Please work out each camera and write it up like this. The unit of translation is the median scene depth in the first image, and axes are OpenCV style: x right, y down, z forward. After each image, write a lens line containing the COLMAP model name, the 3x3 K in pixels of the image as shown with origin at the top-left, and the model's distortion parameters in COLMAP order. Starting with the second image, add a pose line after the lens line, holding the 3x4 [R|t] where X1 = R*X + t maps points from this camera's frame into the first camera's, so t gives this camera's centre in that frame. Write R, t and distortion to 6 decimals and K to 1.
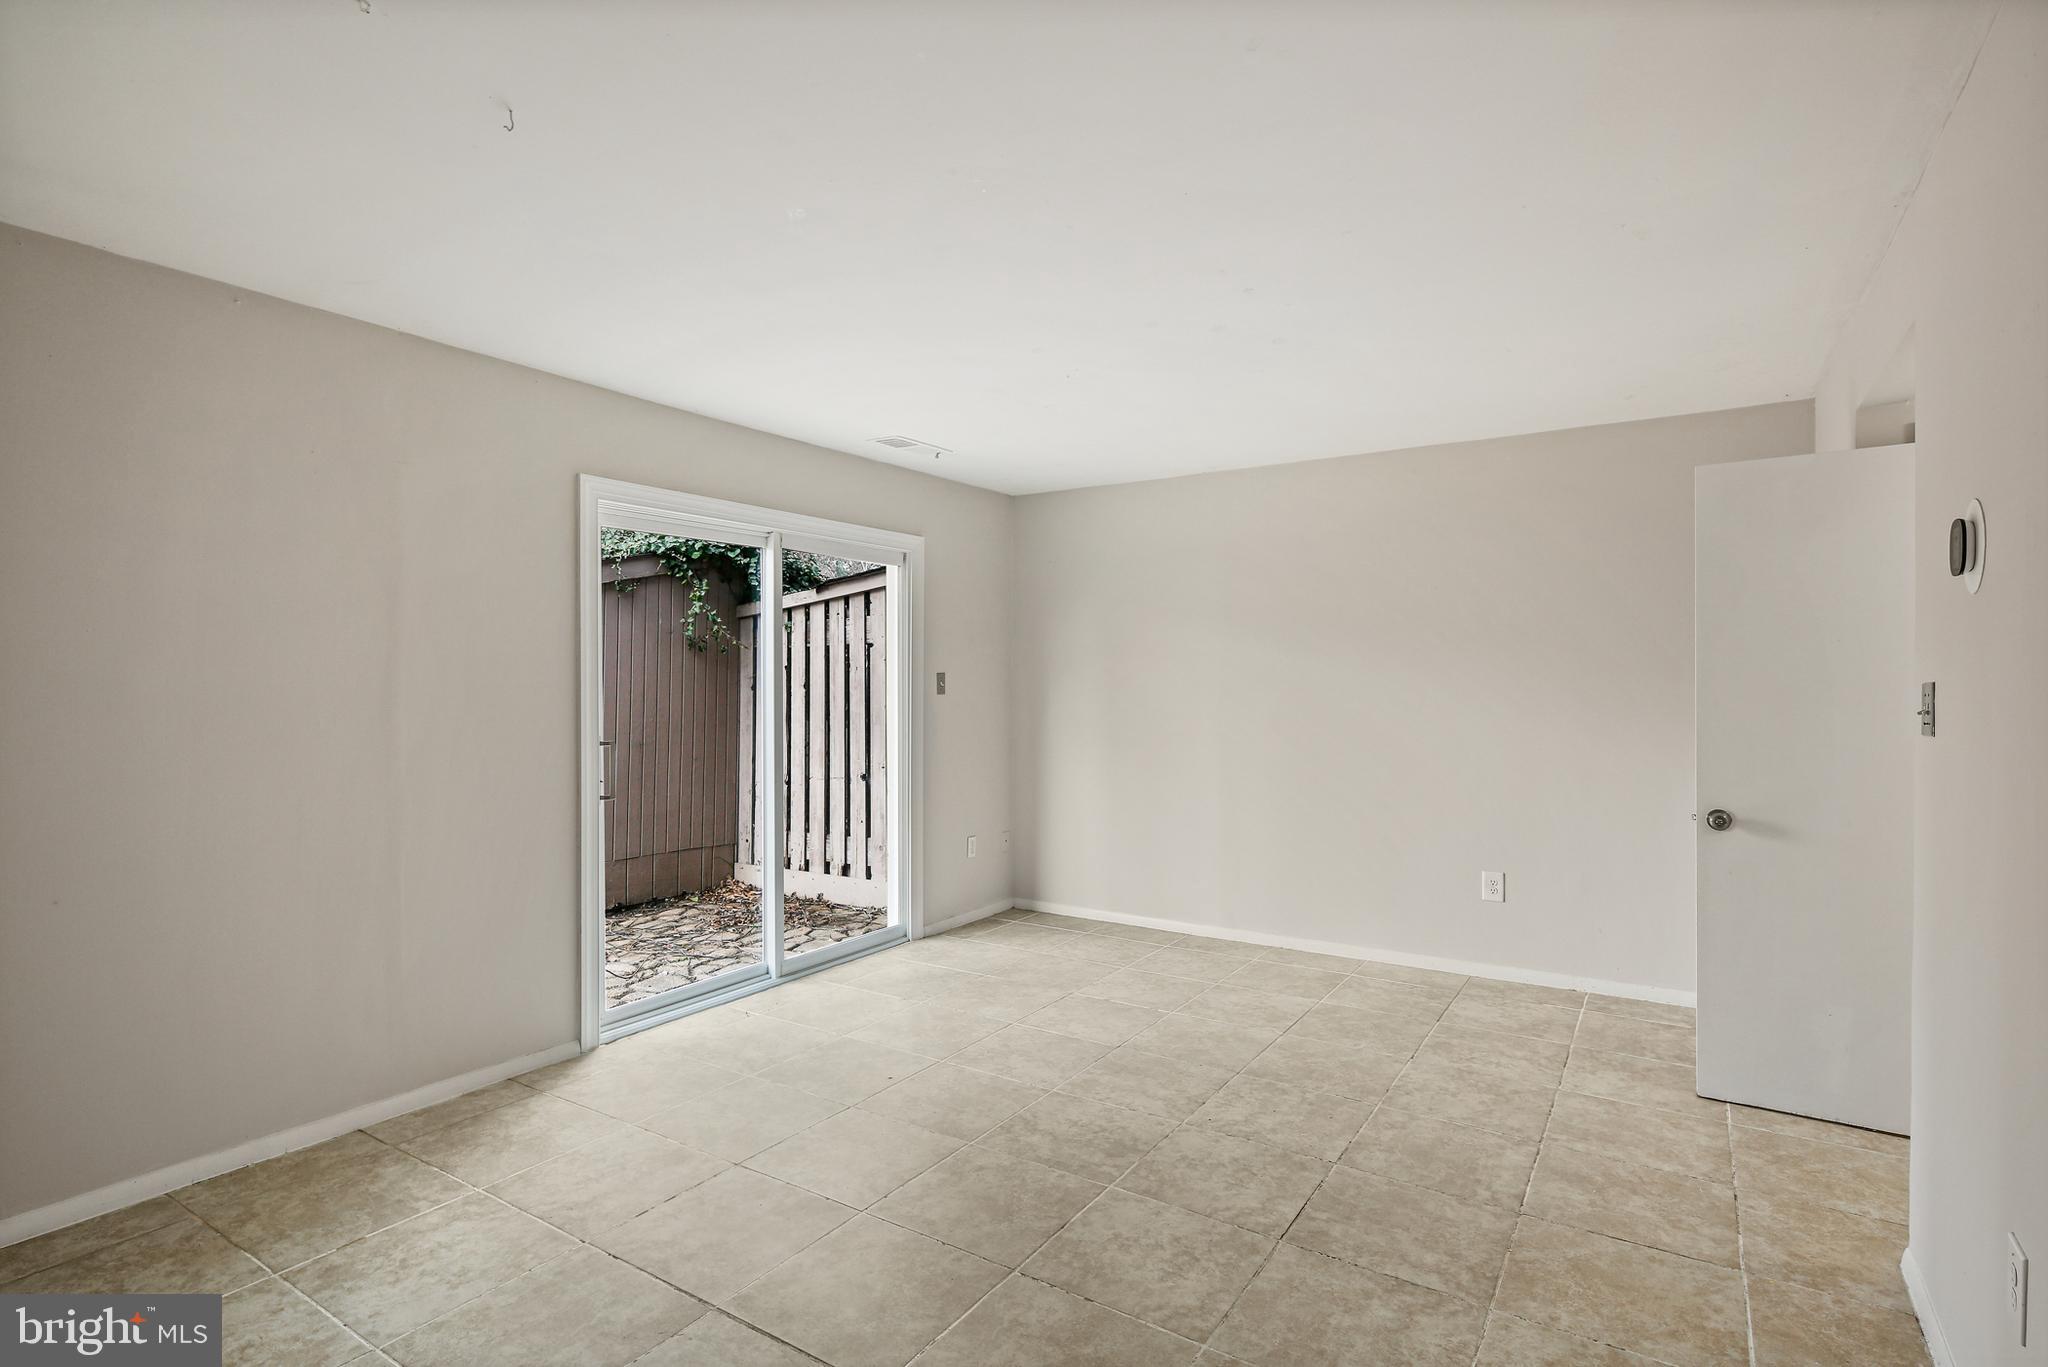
lens RADIAL K [[1004.0, 0, 1022.3], [0, 1004.0, 689.6], [0, 0, 1]] dist [0.002112, -0.000932]
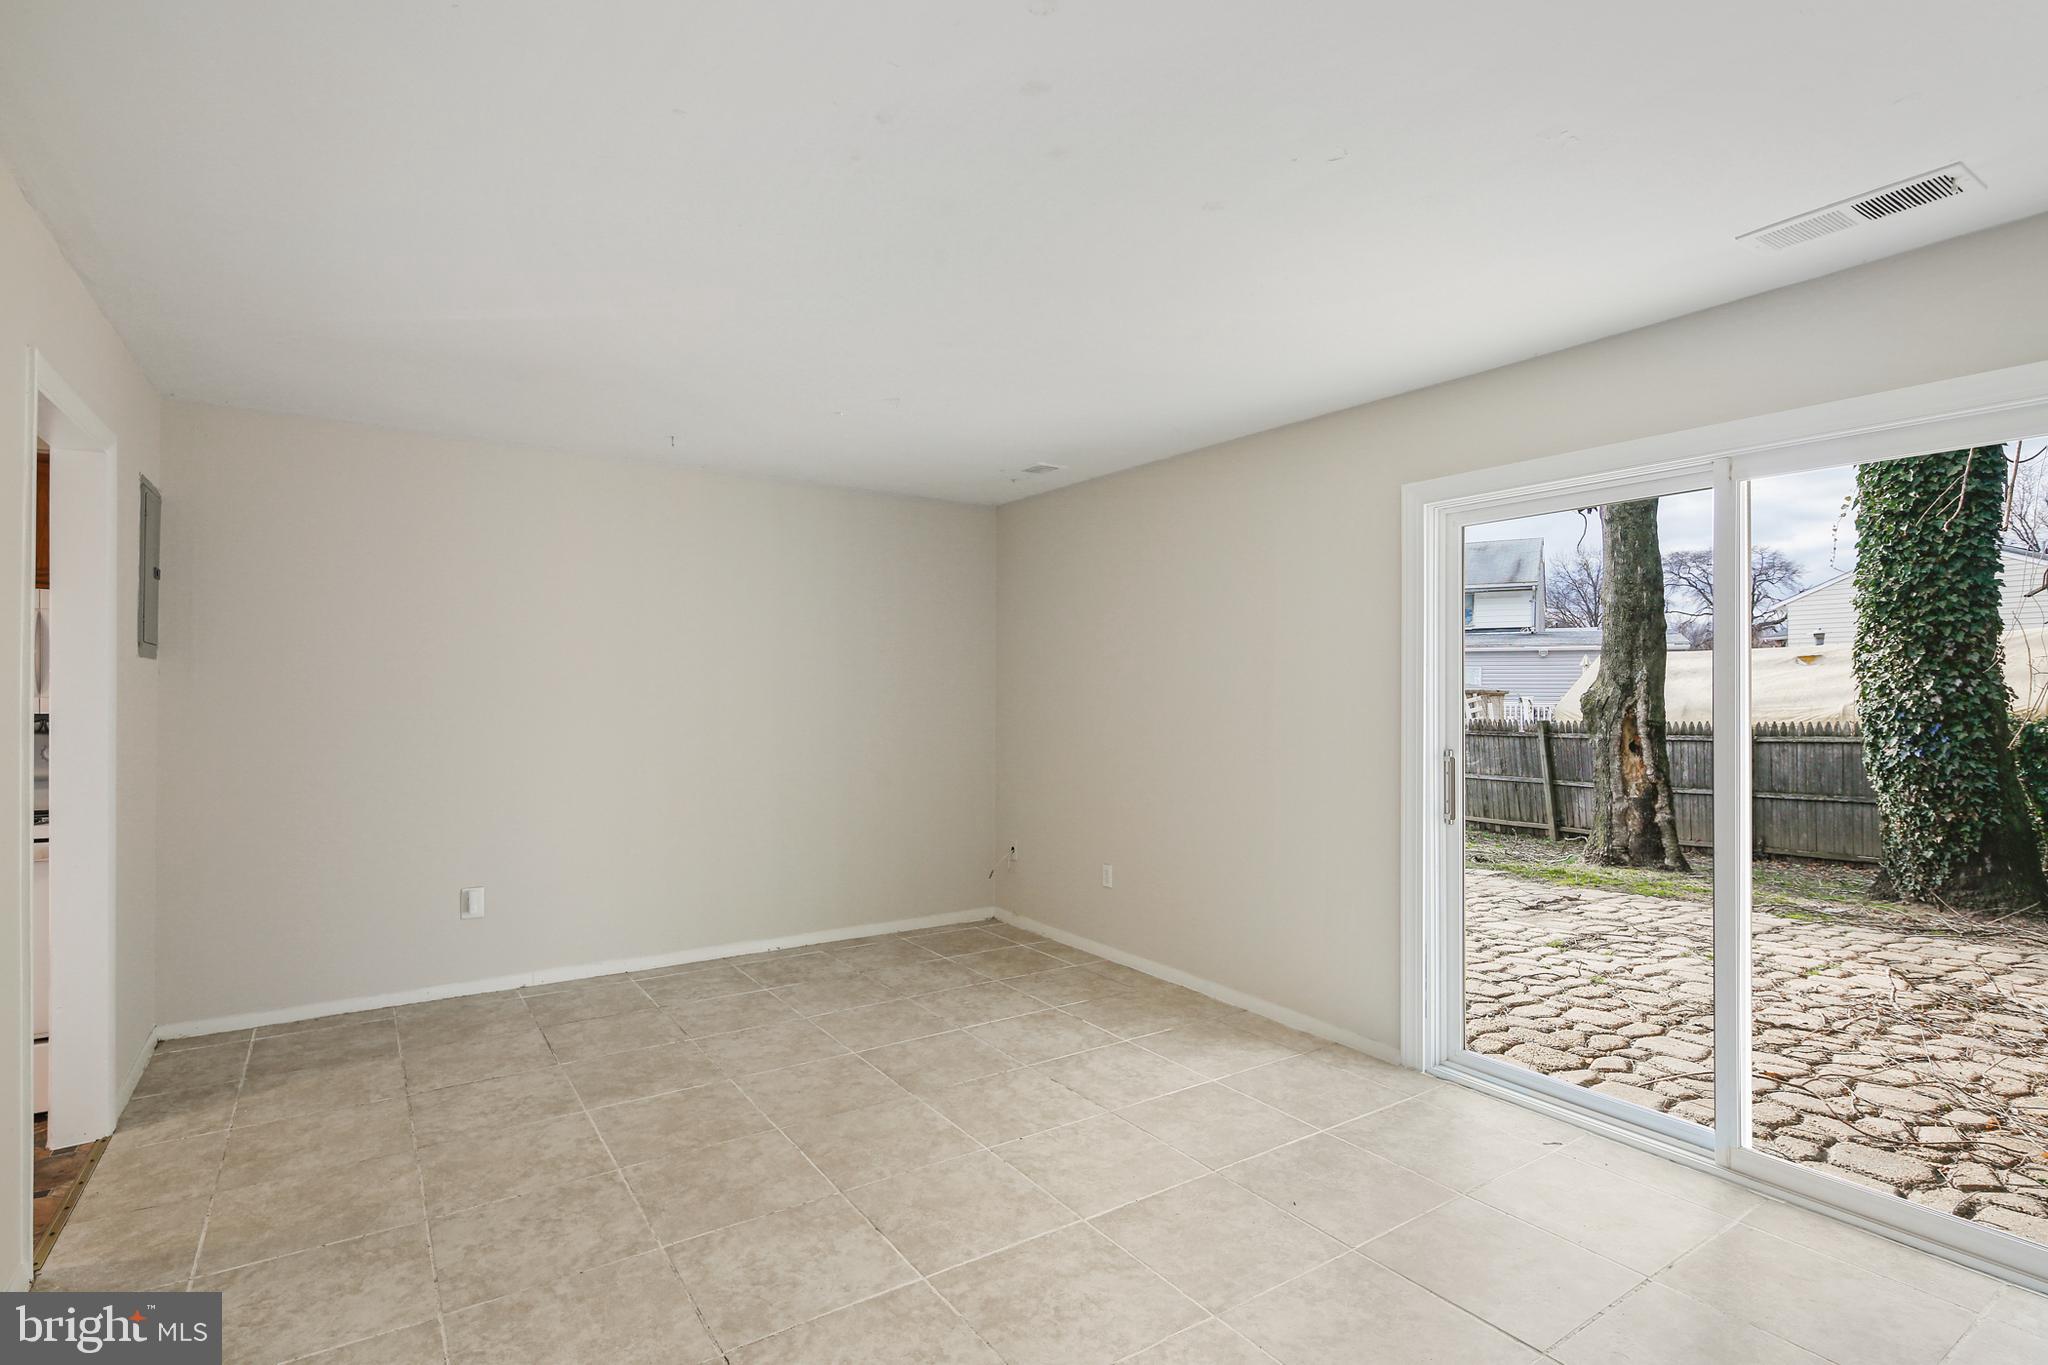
lens RADIAL K [[1004.0, 0, 1022.3], [0, 1004.0, 688.6], [0, 0, 1]] dist [0.002112, -0.000932]
pose [[-0.387902, -0.000882, -0.921700, 0.758456], [-0.010671, 0.999937, 0.003534, -0.013116], [0.921639, 0.011206, -0.387887, 1.257033]]
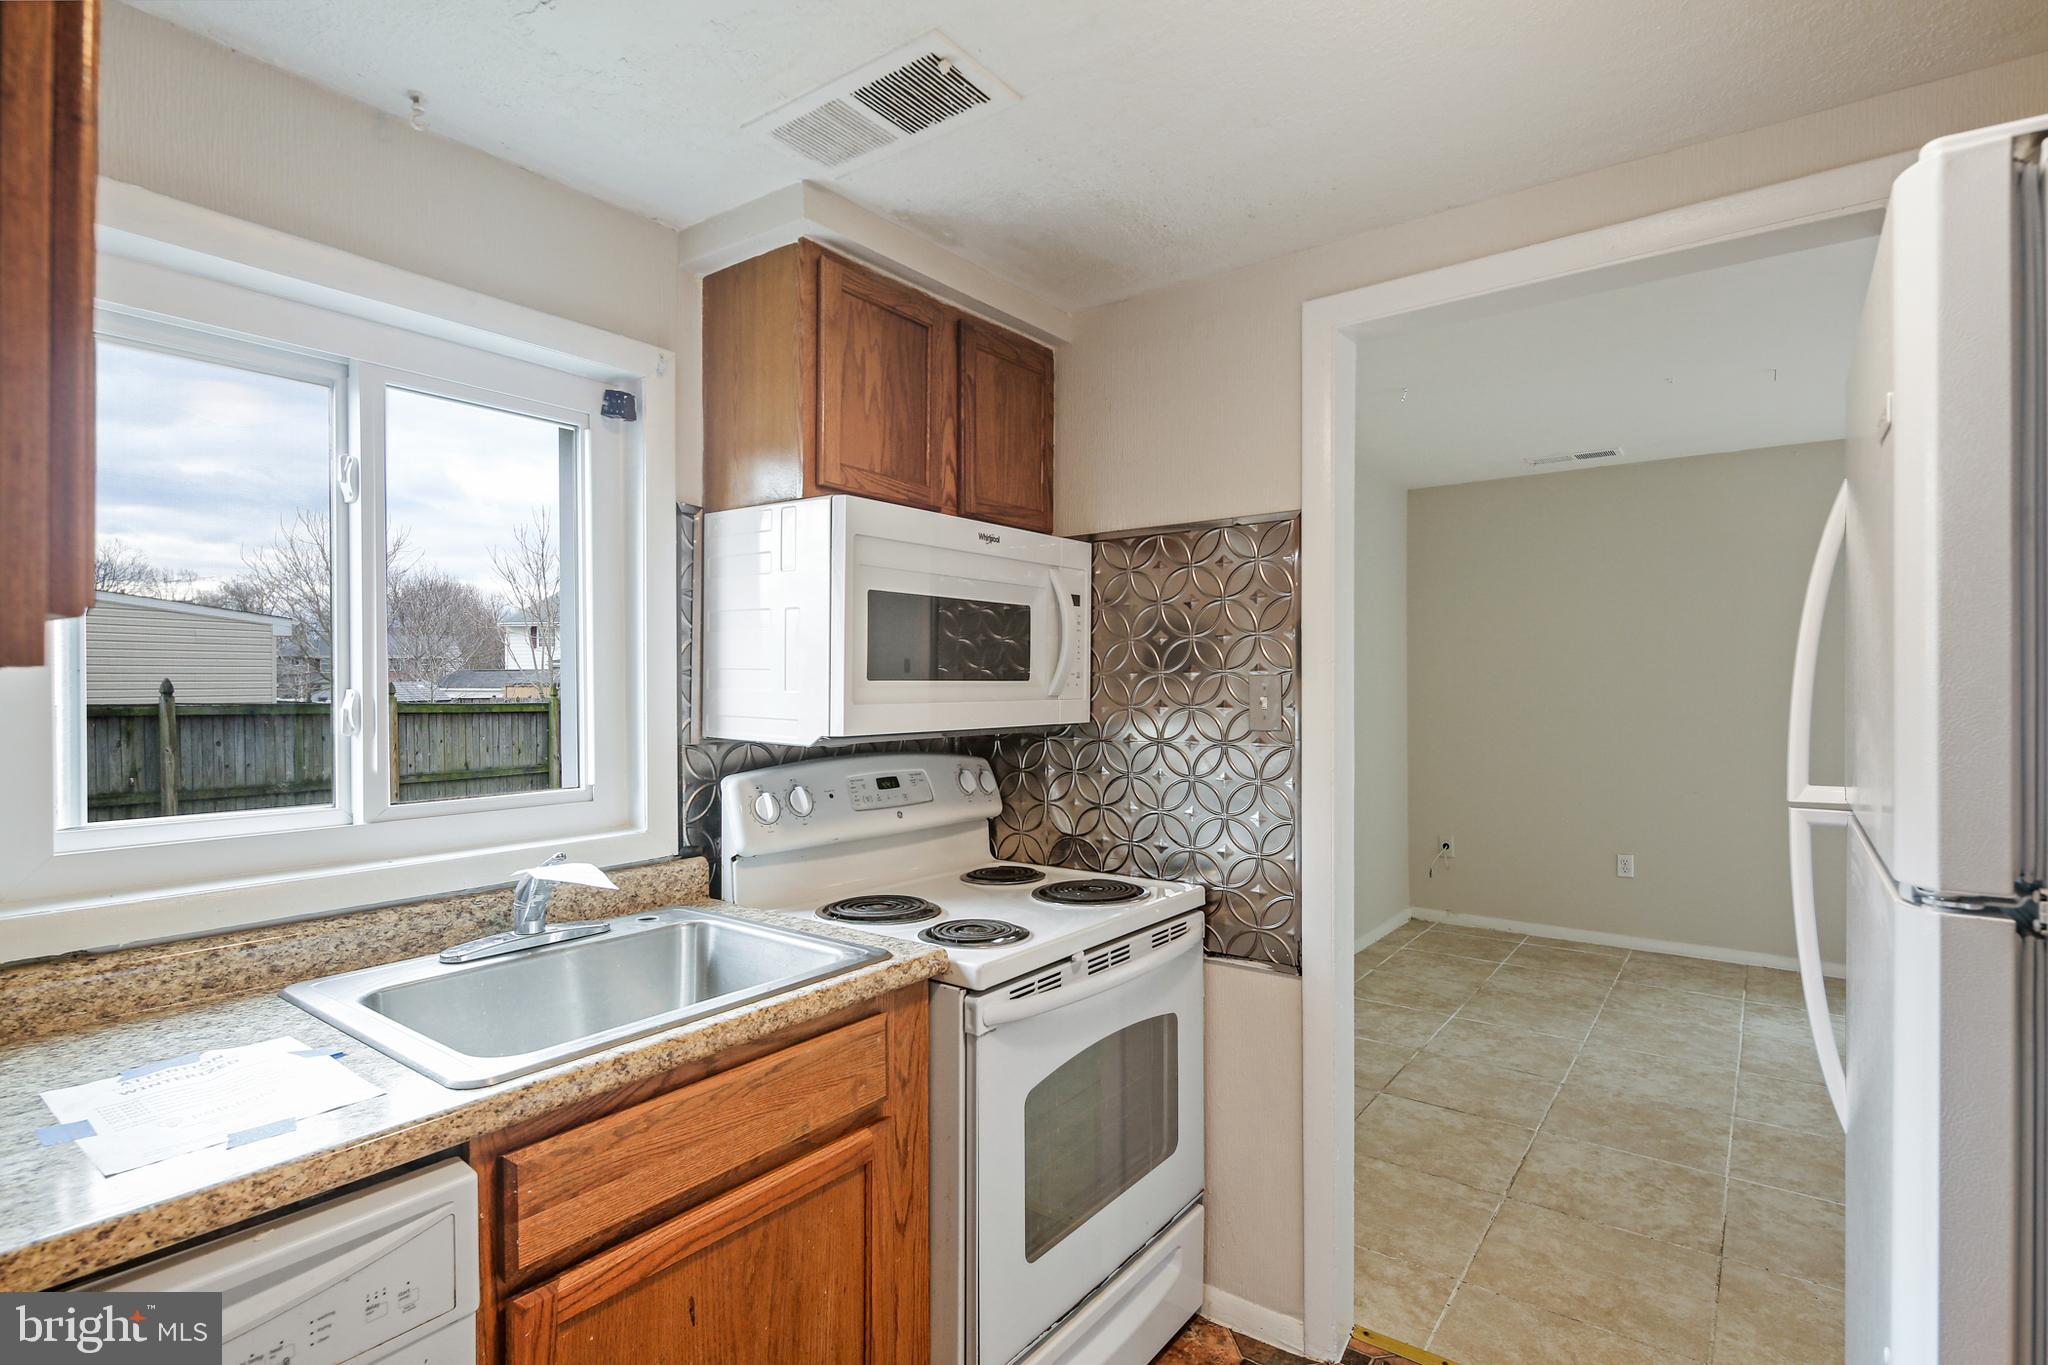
lens RADIAL K [[1001.3, 0, 1010.9], [0, 1001.3, 687.8], [0, 0, 1]] dist [0.001913, -0.000120]
pose [[-0.073132, 0.005759, -0.997306, 0.896121], [-0.004674, 0.999970, 0.006117, 0.001955], [0.997311, 0.005109, -0.073103, -0.157784]]
